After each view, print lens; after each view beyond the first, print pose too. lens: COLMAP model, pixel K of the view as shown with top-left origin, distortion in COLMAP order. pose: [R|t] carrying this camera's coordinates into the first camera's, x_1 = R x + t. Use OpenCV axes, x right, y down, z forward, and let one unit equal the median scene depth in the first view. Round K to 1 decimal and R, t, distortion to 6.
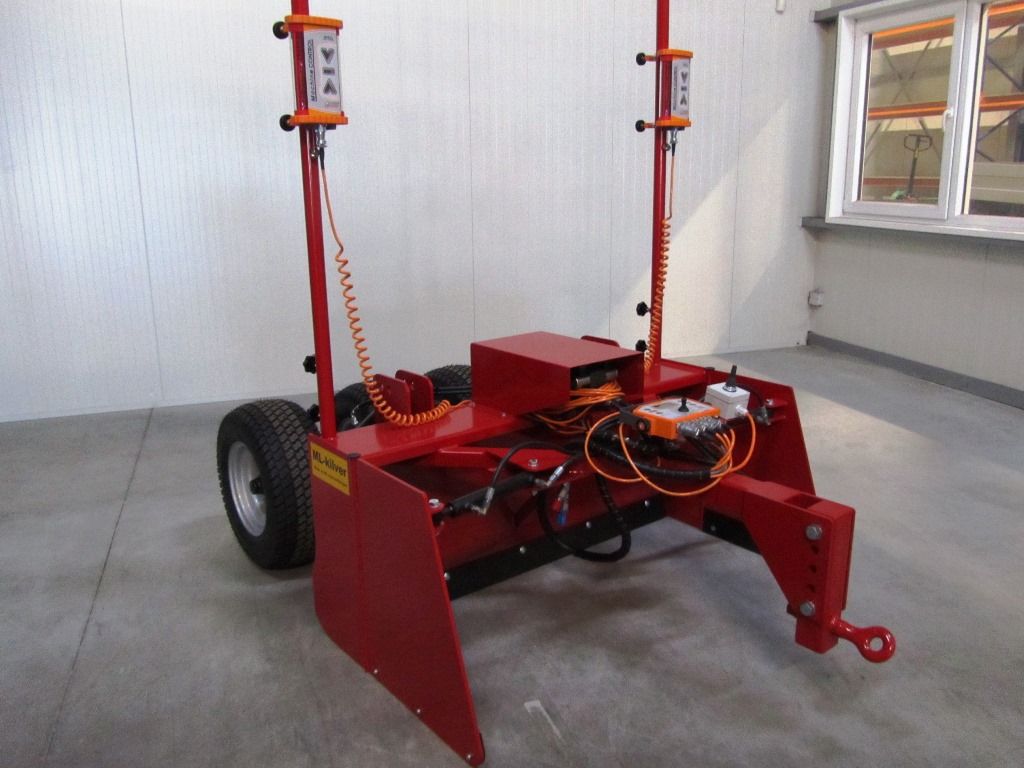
lens RADIAL K [[842.1, 0, 512.5], [0, 842.1, 377.2], [0, 0, 1]] dist [-0.032074, -0.006994]
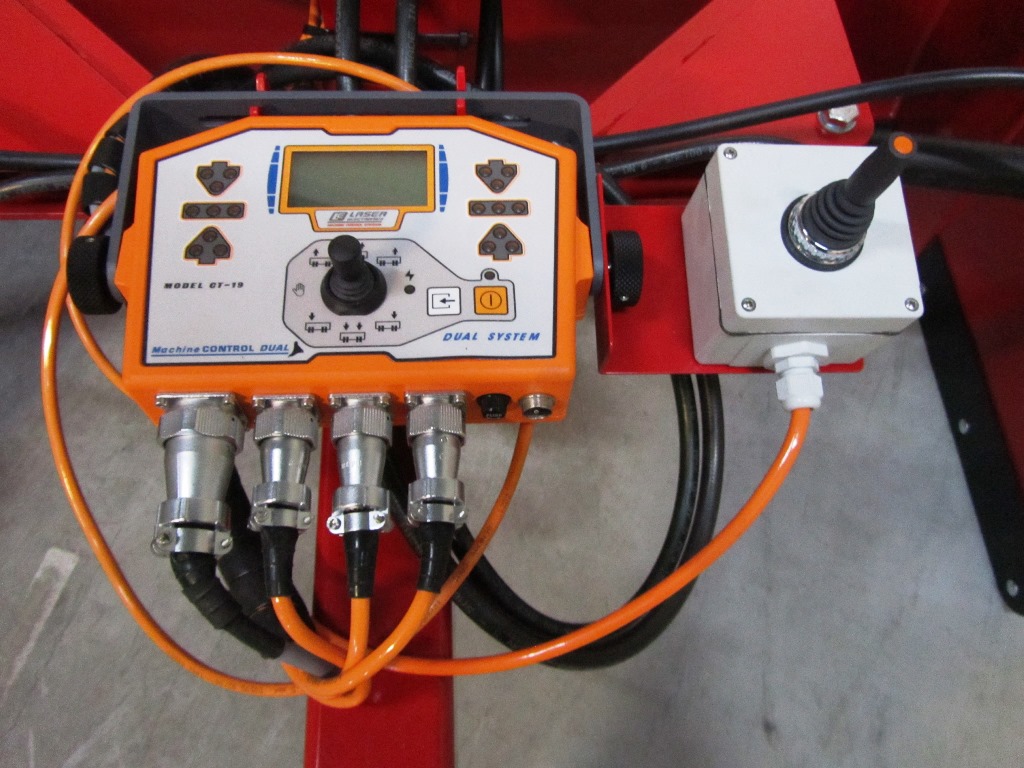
lens RADIAL K [[842.1, 0, 512.5], [0, 842.1, 377.2], [0, 0, 1]] dist [-0.032074, -0.006994]
pose [[0.799617, 0.550622, -0.239641, 0.278549], [-0.177970, 0.598426, 0.781161, -0.089180], [0.573532, -0.581981, 0.576506, 0.904243]]
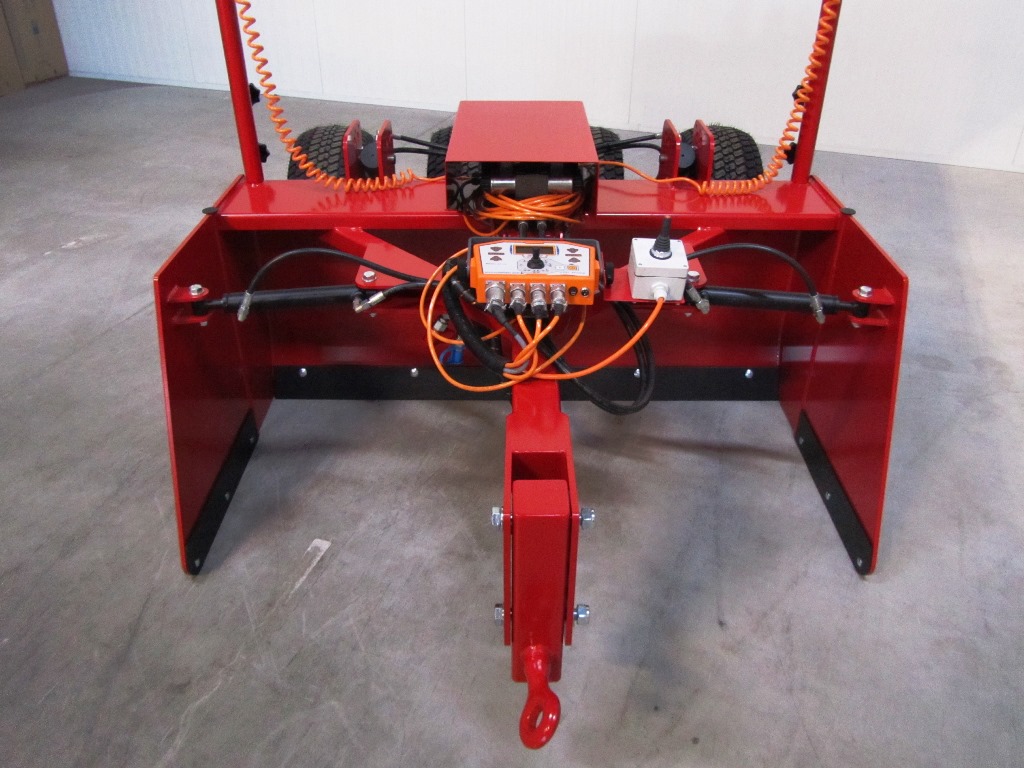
lens RADIAL K [[842.1, 0, 512.5], [0, 842.1, 377.2], [0, 0, 1]] dist [-0.032074, -0.006994]
pose [[0.773397, 0.349043, -0.529176, 0.558538], [-0.160925, 0.915520, 0.368681, -0.116651], [0.613156, -0.199979, 0.764230, 0.475105]]
